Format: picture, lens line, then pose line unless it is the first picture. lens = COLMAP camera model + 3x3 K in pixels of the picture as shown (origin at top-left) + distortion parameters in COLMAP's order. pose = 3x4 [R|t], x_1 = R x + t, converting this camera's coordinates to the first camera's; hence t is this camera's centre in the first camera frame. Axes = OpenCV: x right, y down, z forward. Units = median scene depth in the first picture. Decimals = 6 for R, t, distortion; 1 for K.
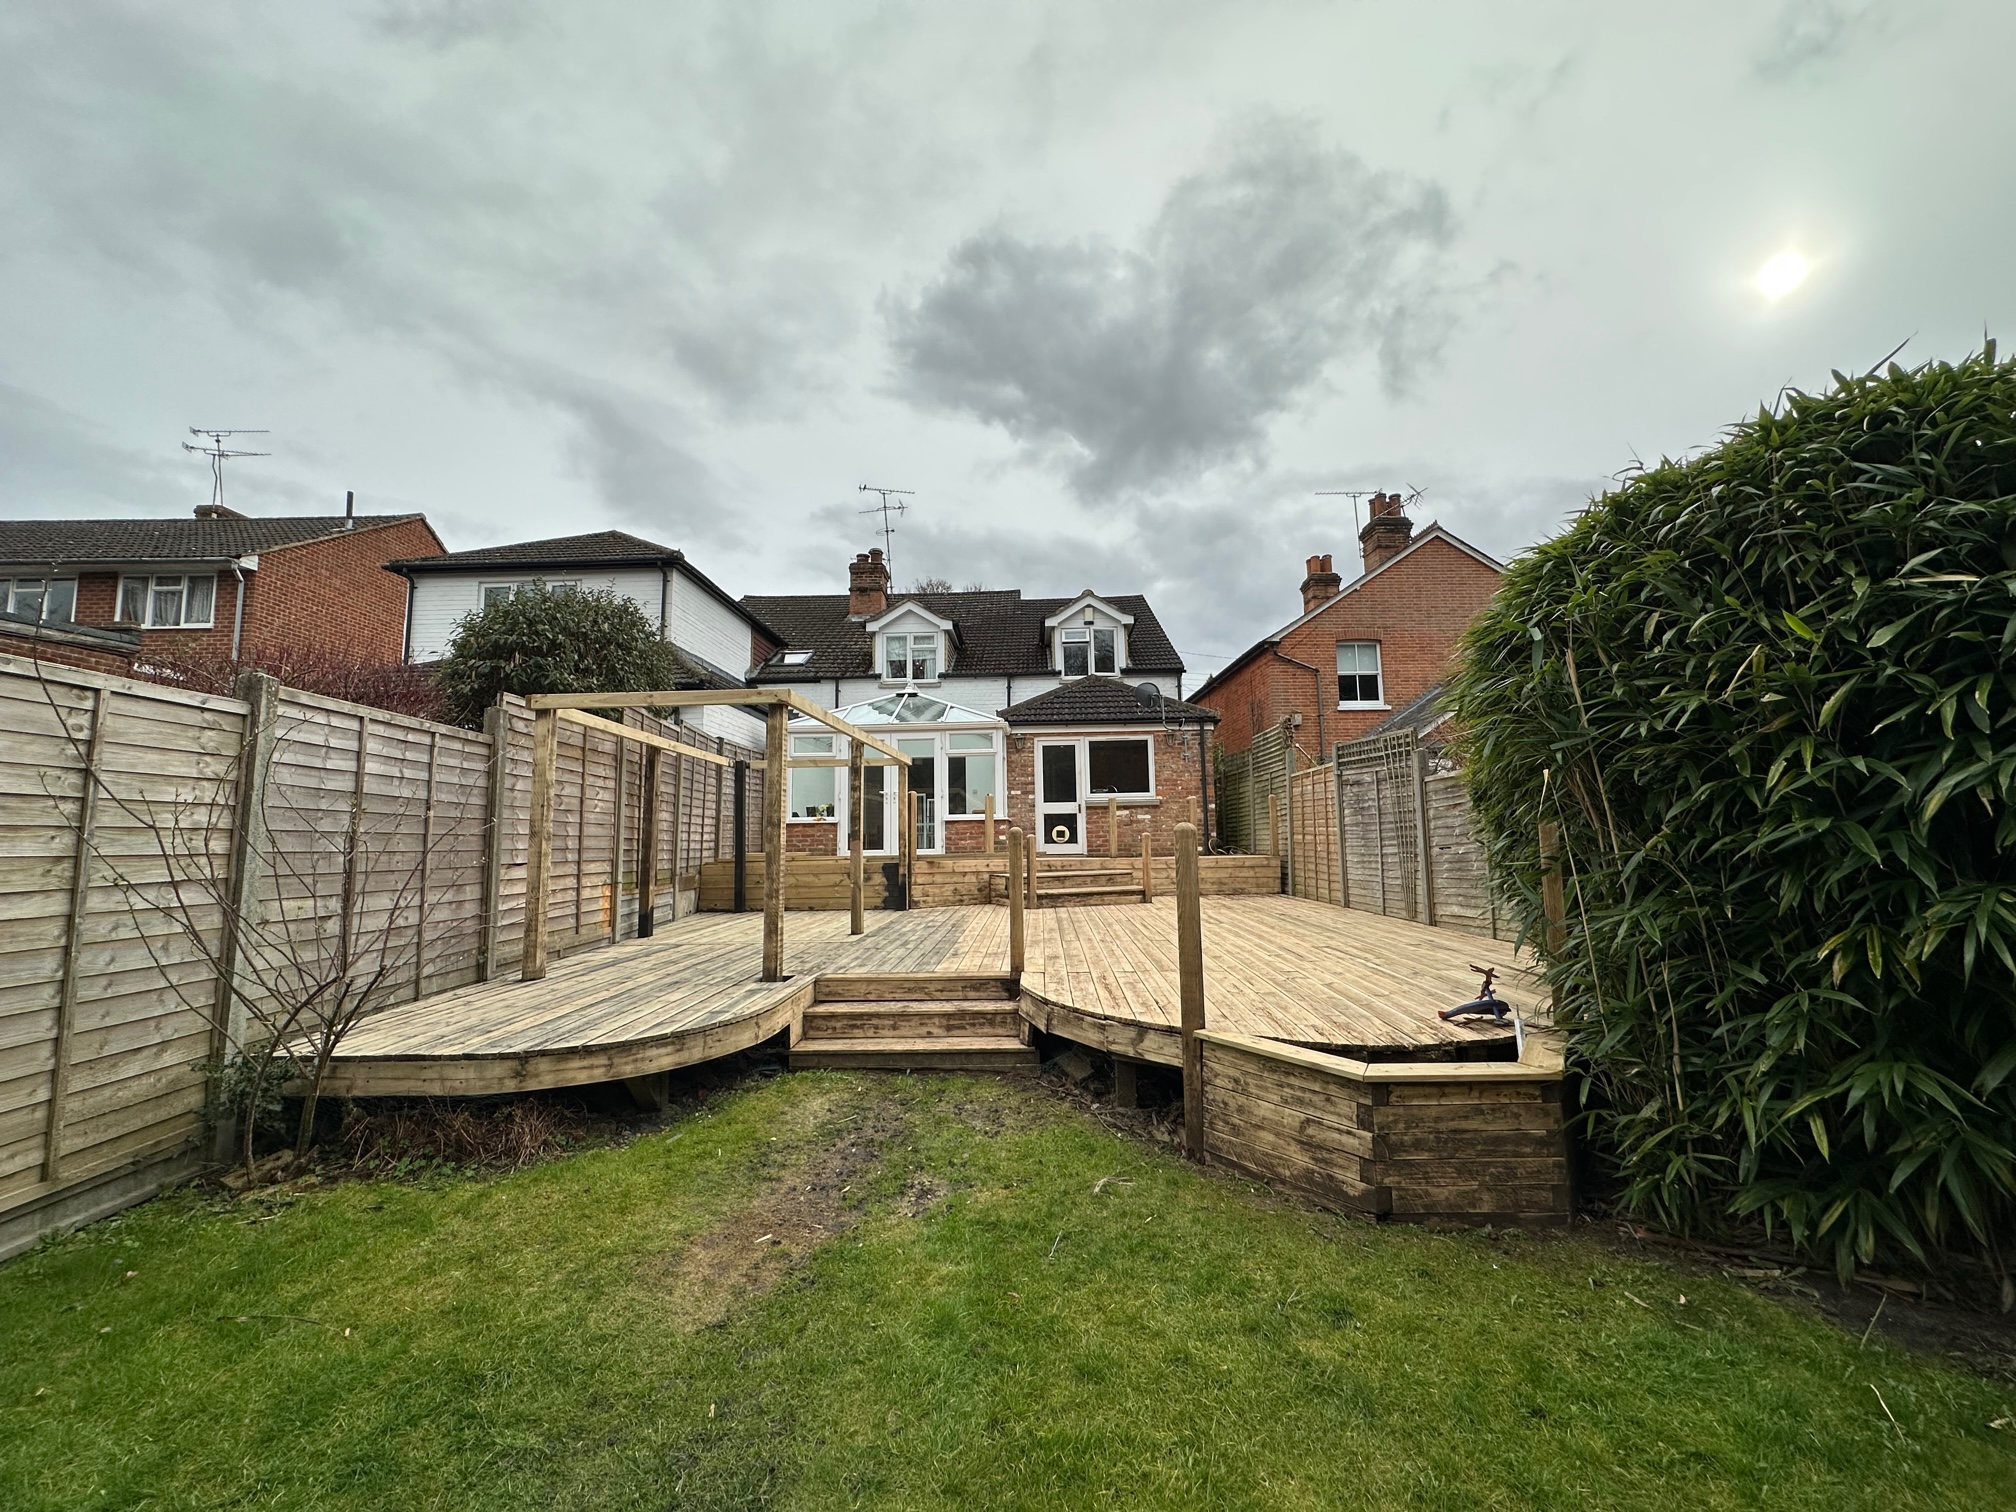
lens RADIAL K [[801.4, 0, 1008.8], [0, 801.4, 751.7], [0, 0, 1]] dist [-0.001011, 0.000037]
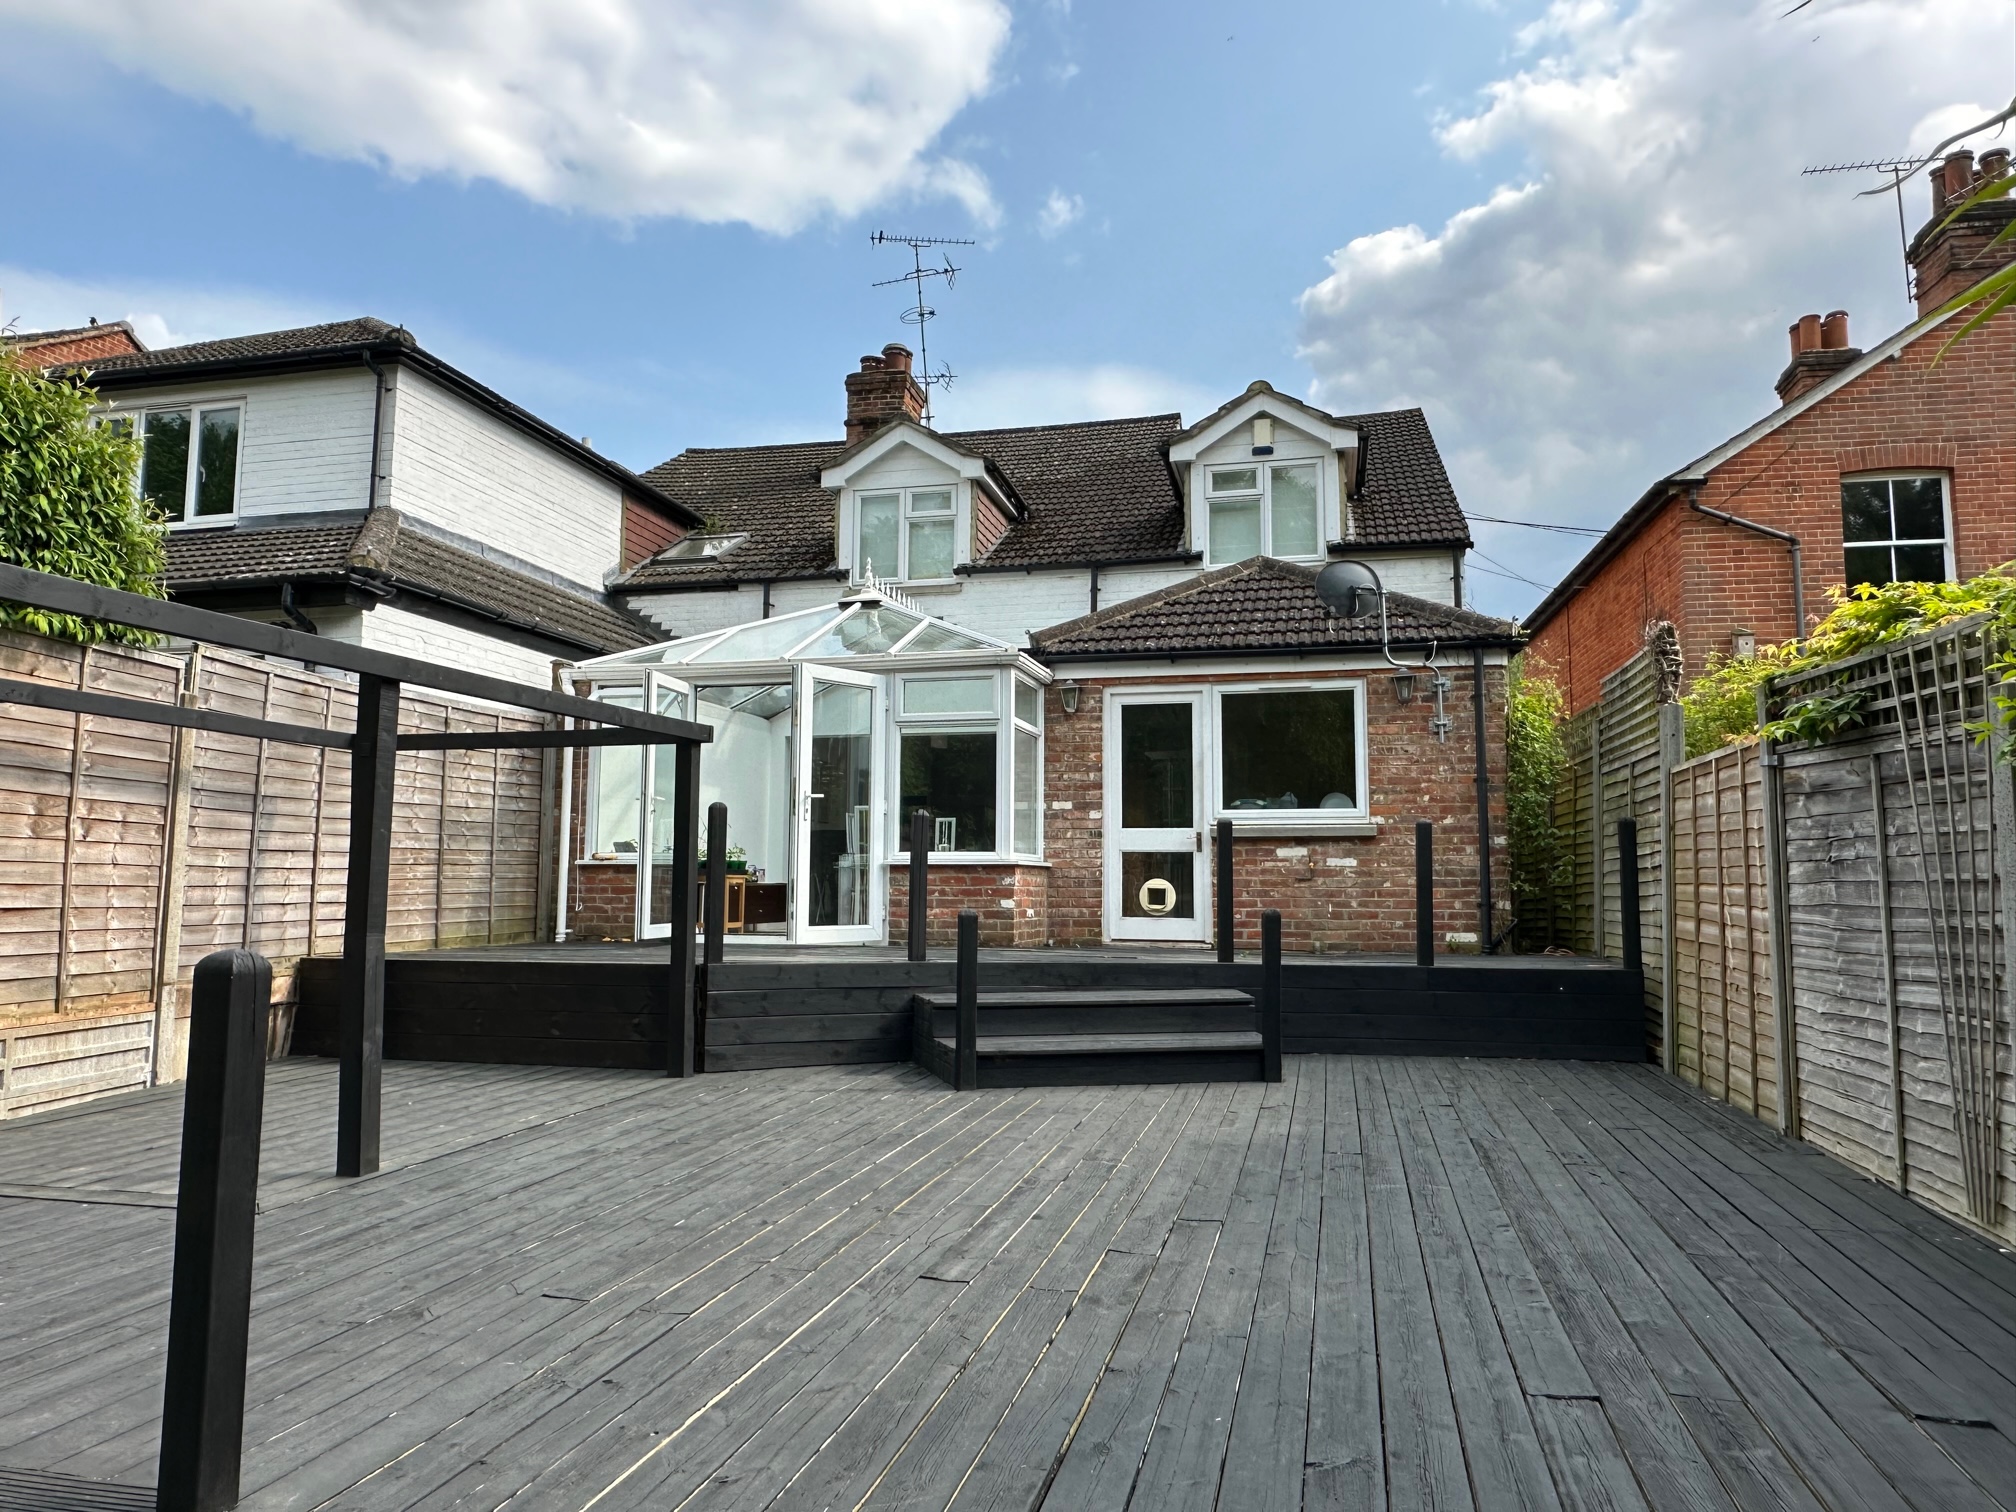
lens RADIAL K [[1313.8, 0, 1008.0], [0, 1313.8, 756.0], [0, 0, 1]] dist [-0.005155, -0.000280]
pose [[0.979189, 0.001517, -0.202947, 0.132362], [0.001851, 0.999864, 0.016407, 0.009341], [0.202944, -0.016441, 0.979052, 0.240256]]
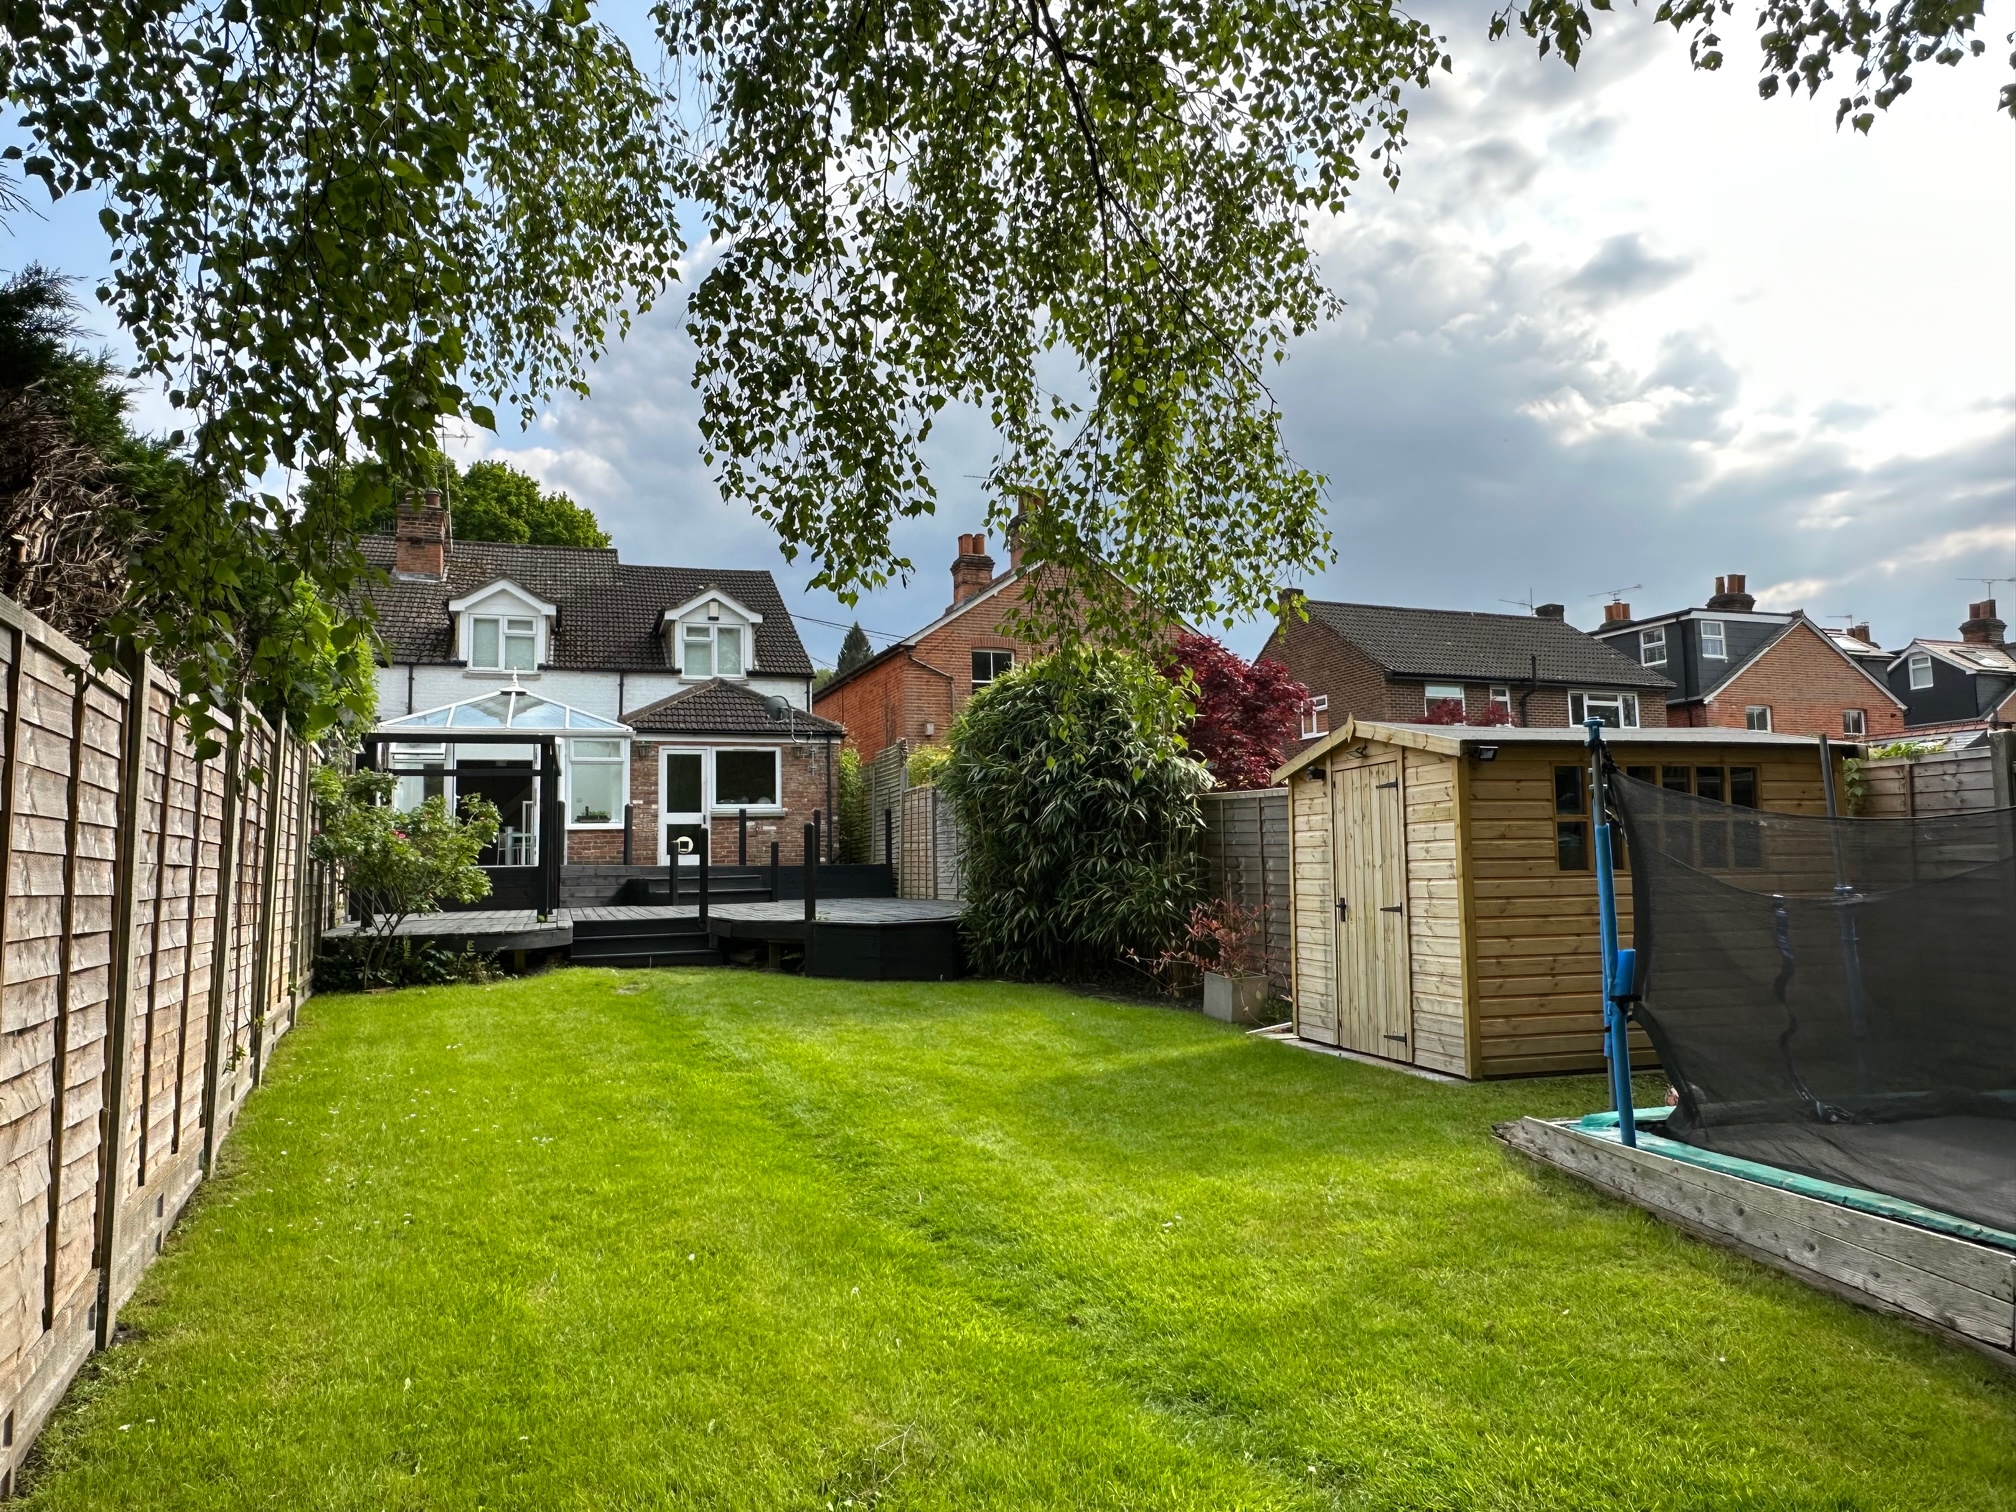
lens RADIAL K [[1313.8, 0, 1008.0], [0, 1313.8, 756.0], [0, 0, 1]] dist [-0.005155, -0.000280]
pose [[0.933770, 0.028153, 0.356764, -0.140633], [-0.034499, 0.999339, 0.011434, -0.037924], [-0.356206, -0.022985, 0.934125, -0.637784]]
